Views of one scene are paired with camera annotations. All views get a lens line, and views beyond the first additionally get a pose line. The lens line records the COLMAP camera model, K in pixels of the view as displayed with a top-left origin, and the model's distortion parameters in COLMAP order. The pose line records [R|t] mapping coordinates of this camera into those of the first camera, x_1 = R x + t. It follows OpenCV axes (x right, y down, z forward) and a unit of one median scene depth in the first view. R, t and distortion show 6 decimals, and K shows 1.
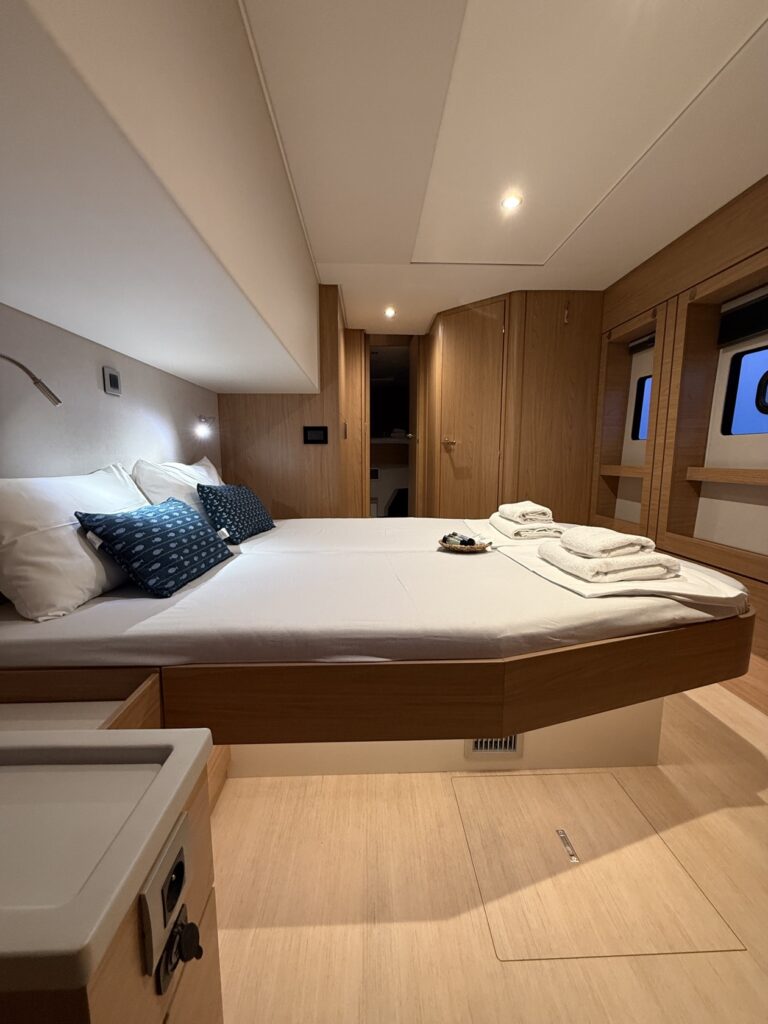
lens RADIAL K [[411.8, 0, 384.0], [0, 411.8, 512.0], [0, 0, 1]] dist [-0.000642, 0.000004]
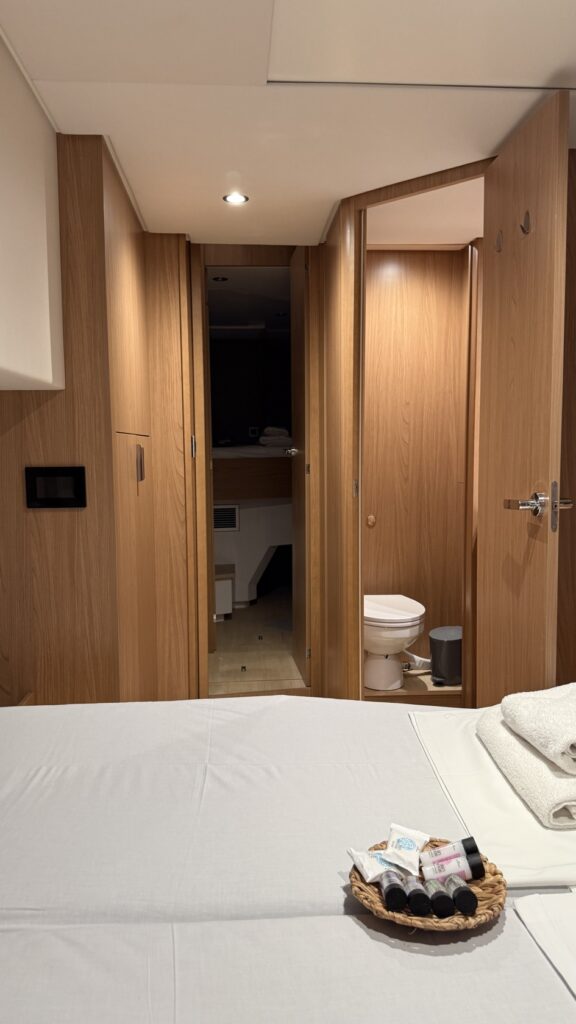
lens RADIAL K [[721.4, 0, 288.0], [0, 721.4, 512.0], [0, 0, 1]] dist [0.004538, -0.001249]
pose [[0.999536, -0.012179, 0.027909, 0.042533], [0.013147, 0.999308, -0.034788, -0.112792], [-0.027466, 0.035139, 0.999005, 0.220214]]
